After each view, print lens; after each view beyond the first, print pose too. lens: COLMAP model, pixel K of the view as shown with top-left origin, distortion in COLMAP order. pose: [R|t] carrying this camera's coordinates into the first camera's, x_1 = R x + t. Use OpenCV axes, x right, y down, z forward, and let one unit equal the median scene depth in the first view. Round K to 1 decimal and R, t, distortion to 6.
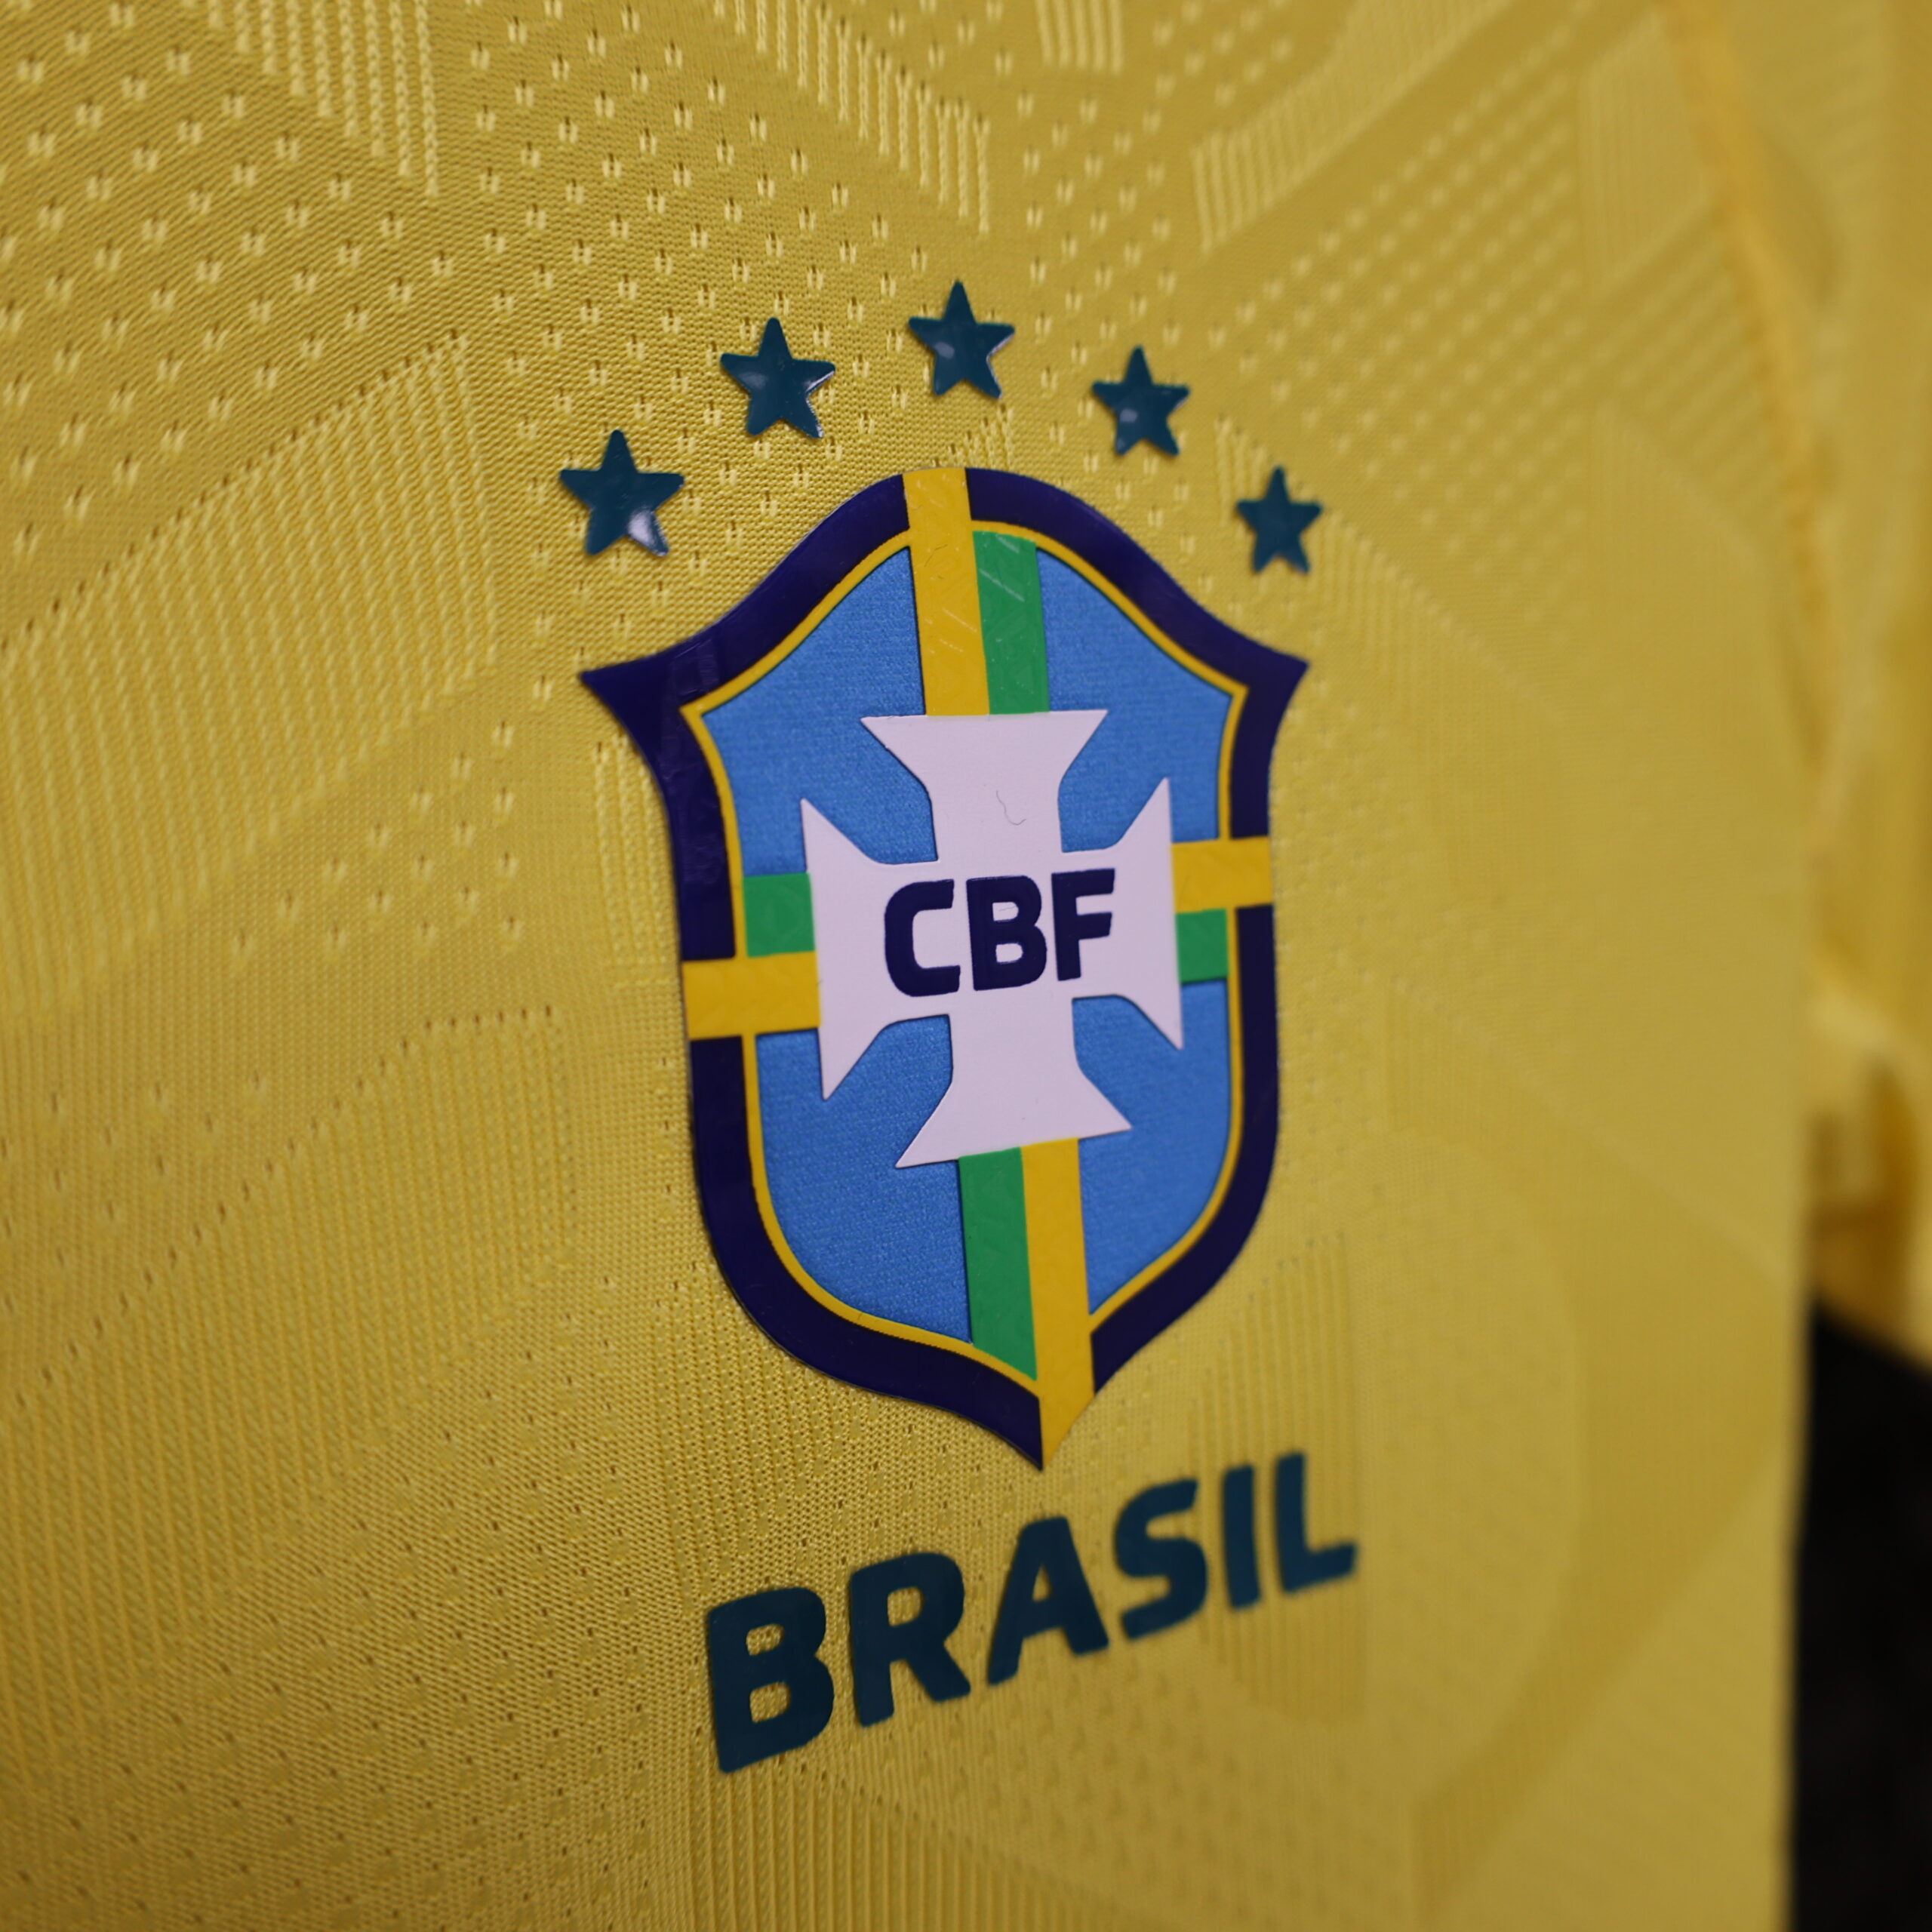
lens RADIAL K [[1992.6, 0, 966.0], [0, 1992.6, 966.0], [0, 0, 1]] dist [-0.012763, 0.006254]
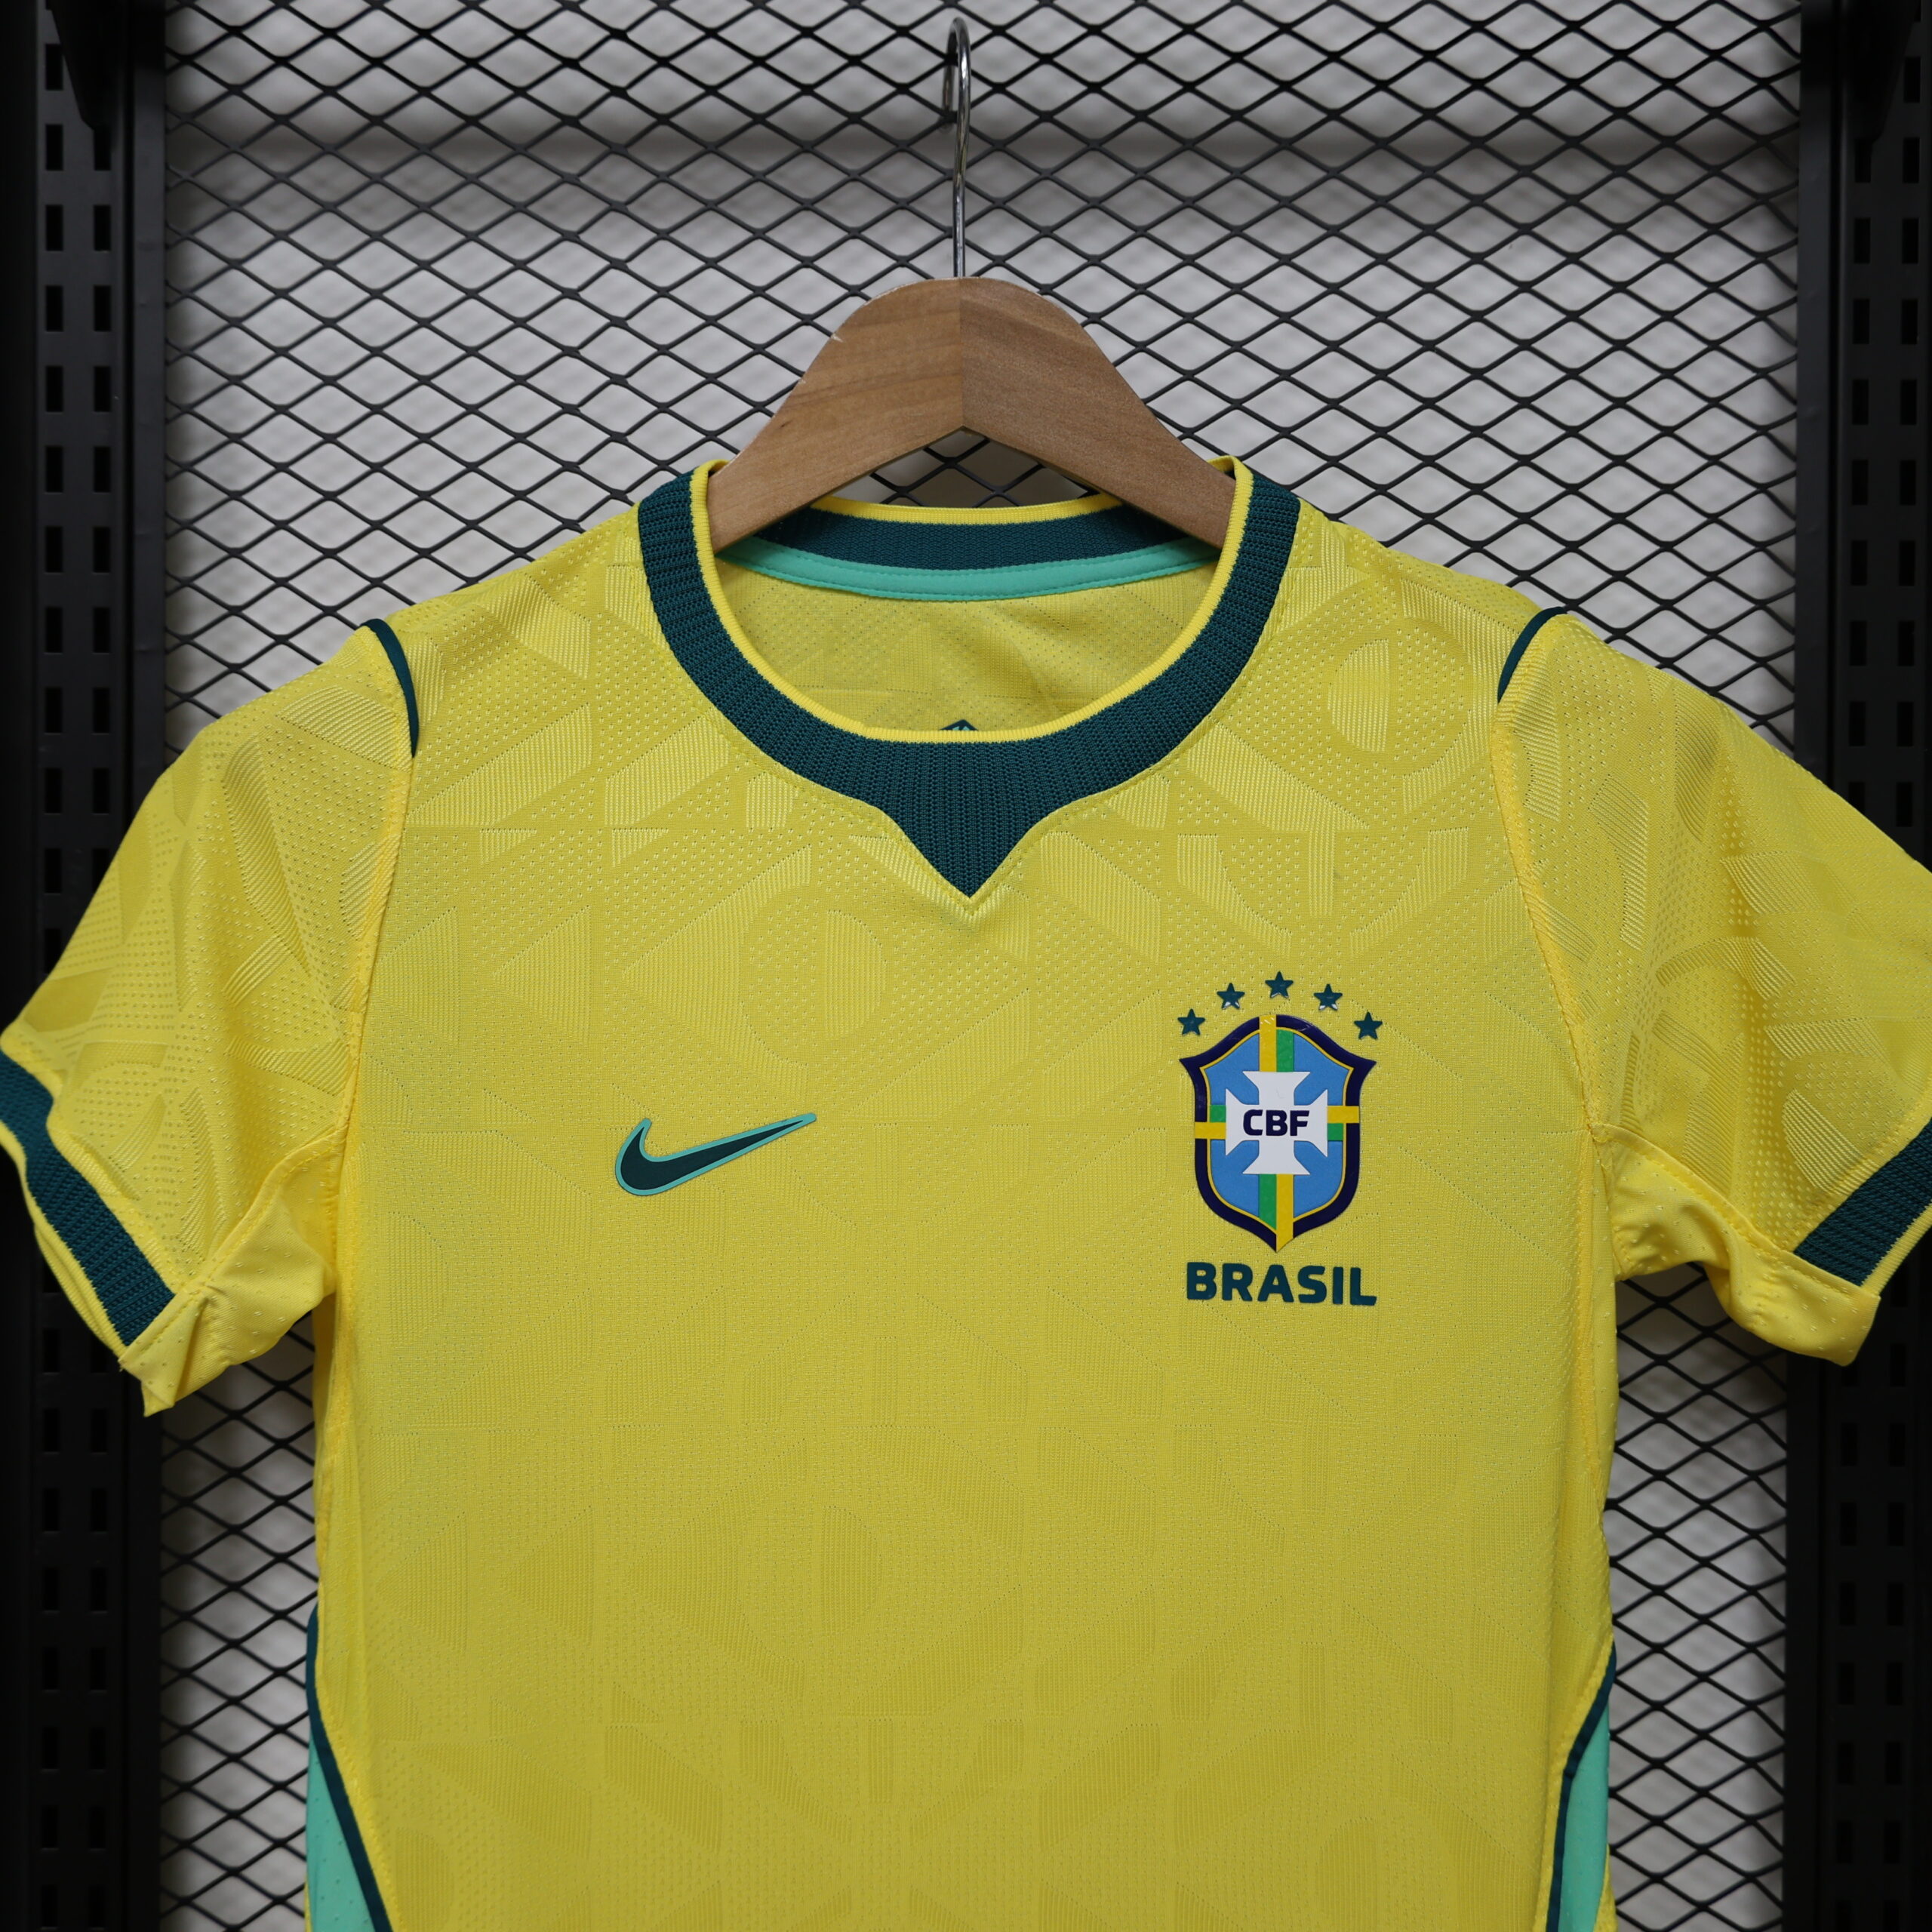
lens RADIAL K [[1992.6, 0, 966.0], [0, 1992.6, 966.0], [0, 0, 1]] dist [-0.012763, 0.006254]
pose [[0.808288, 0.048222, -0.586809, 1.956425], [-0.100394, 0.993333, -0.056657, -0.042339], [0.580165, 0.104707, 0.807741, -2.847797]]
